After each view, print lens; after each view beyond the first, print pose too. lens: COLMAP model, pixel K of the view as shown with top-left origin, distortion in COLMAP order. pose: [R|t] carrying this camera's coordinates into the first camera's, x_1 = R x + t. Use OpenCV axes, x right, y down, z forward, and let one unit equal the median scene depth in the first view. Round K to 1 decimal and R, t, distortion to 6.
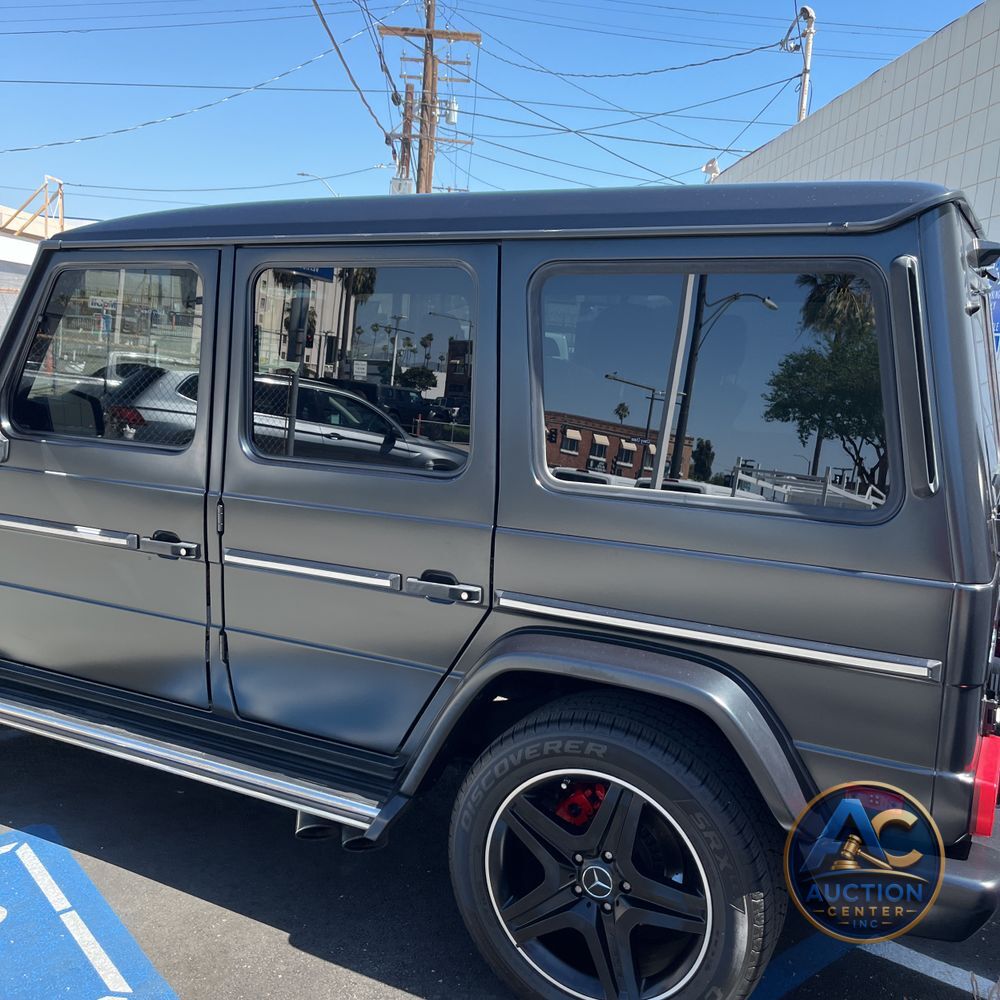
lens RADIAL K [[1019.5, 0, 495.1], [0, 1019.5, 507.5], [0, 0, 1]] dist [0.015816, 0.000000]
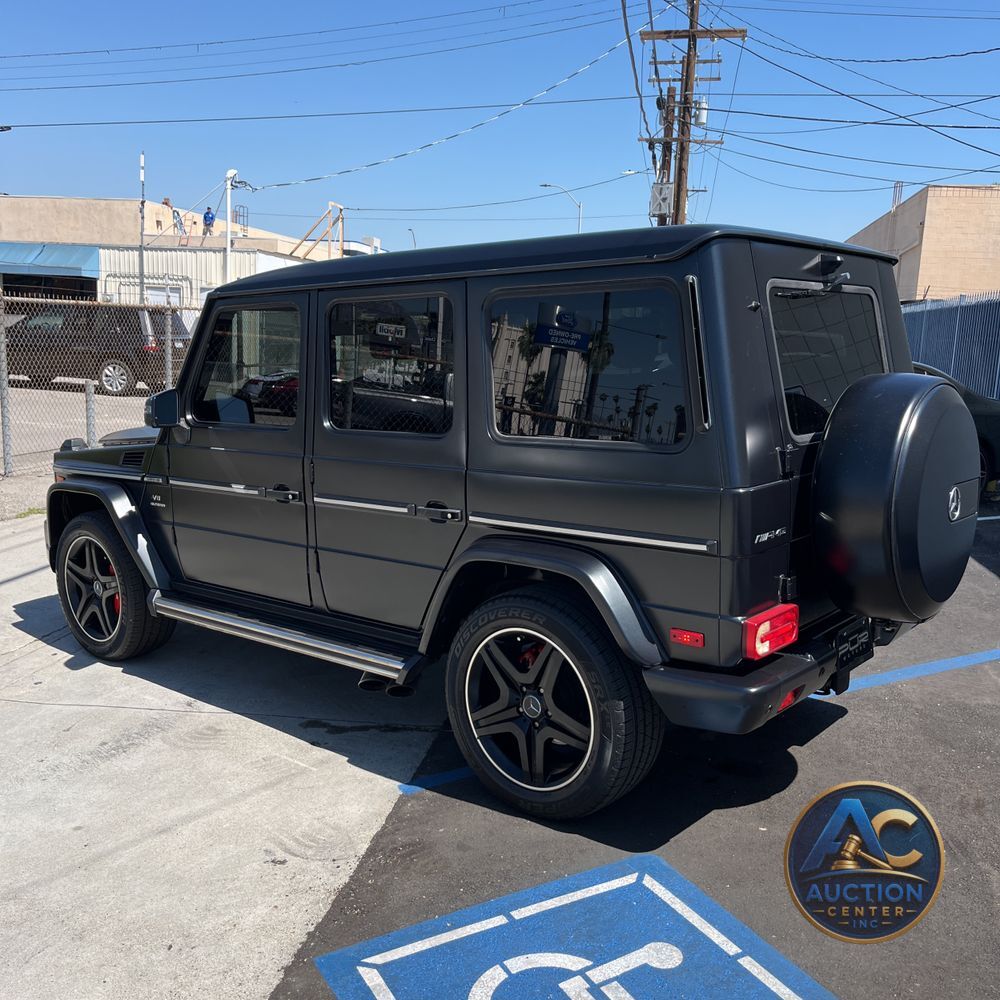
lens RADIAL K [[1019.5, 0, 509.3], [0, 1019.5, 474.7], [0, 0, 1]] dist [0.015816, 0.000000]
pose [[0.975646, -0.024086, -0.218023, 0.362805], [0.016448, 0.999188, -0.036779, 0.078923], [0.218732, 0.032297, 0.975250, -0.412904]]
